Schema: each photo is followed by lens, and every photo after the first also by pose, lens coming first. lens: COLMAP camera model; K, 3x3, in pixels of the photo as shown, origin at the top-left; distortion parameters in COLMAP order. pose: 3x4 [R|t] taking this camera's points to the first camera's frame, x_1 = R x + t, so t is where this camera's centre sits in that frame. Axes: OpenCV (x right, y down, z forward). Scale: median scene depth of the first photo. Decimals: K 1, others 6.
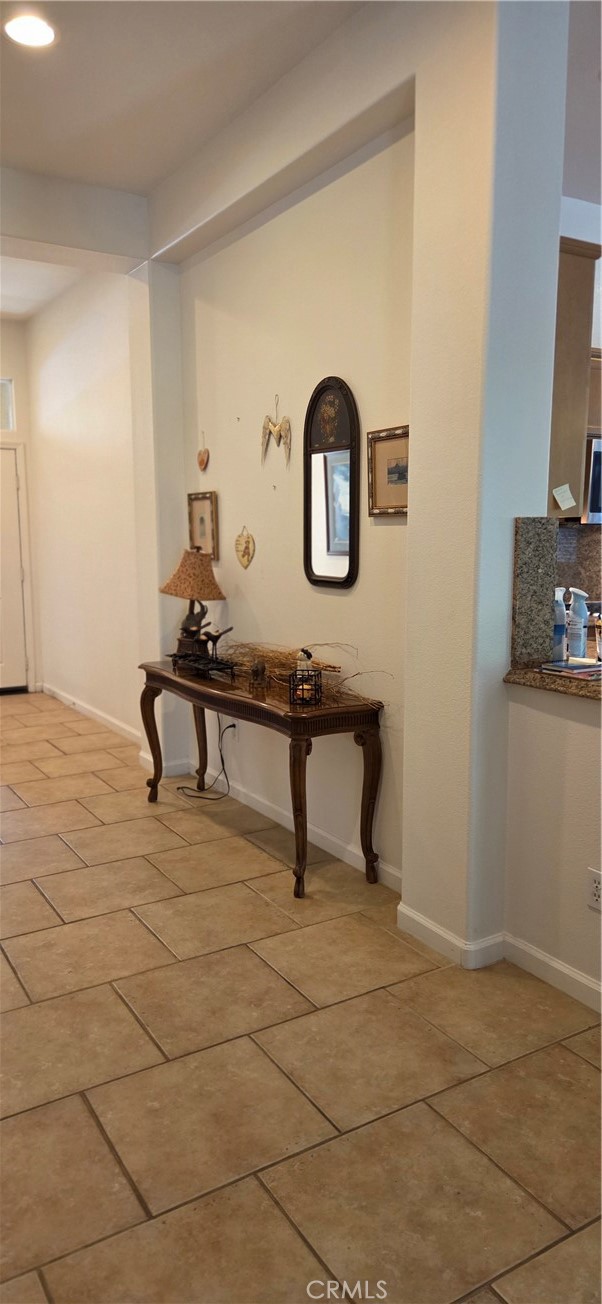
lens RADIAL K [[871.1, 0, 343.7], [0, 871.1, 669.1], [0, 0, 1]] dist [0.001166, 0.000655]
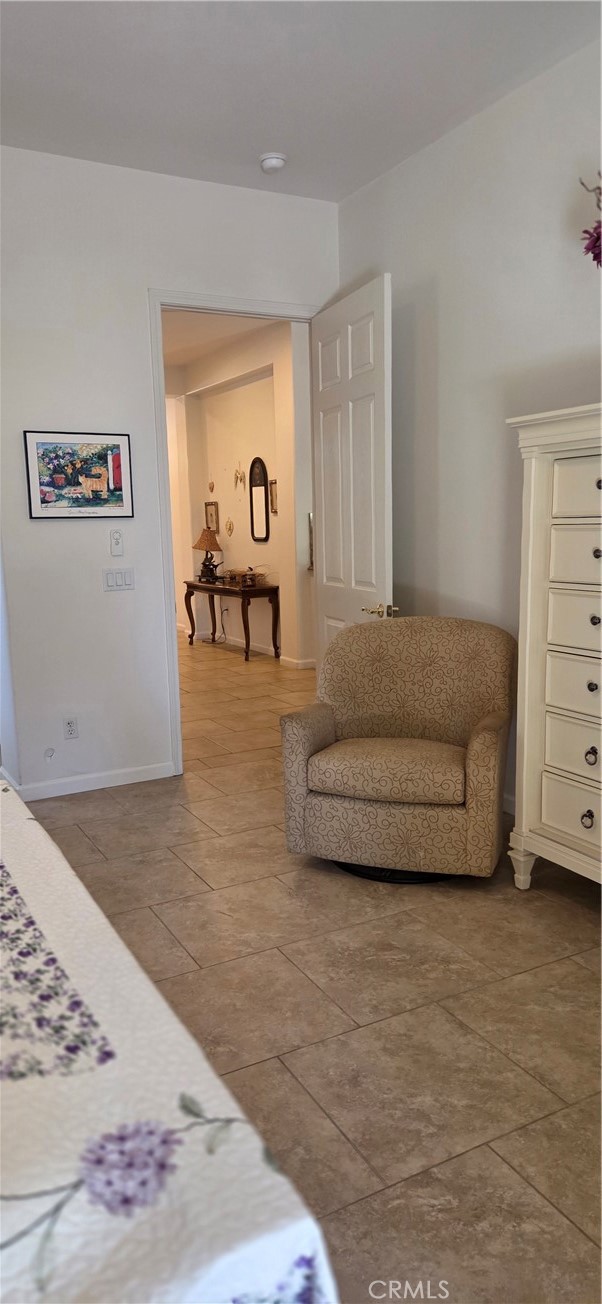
lens RADIAL K [[863.4, 0, 301.0], [0, 863.4, 652.0], [0, 0, 1]] dist [0.000906, 0.000103]
pose [[0.995583, -0.017544, -0.092228, 0.263791], [0.017863, 0.999837, 0.002634, 0.176103], [0.092167, -0.004270, 0.995734, -1.171454]]
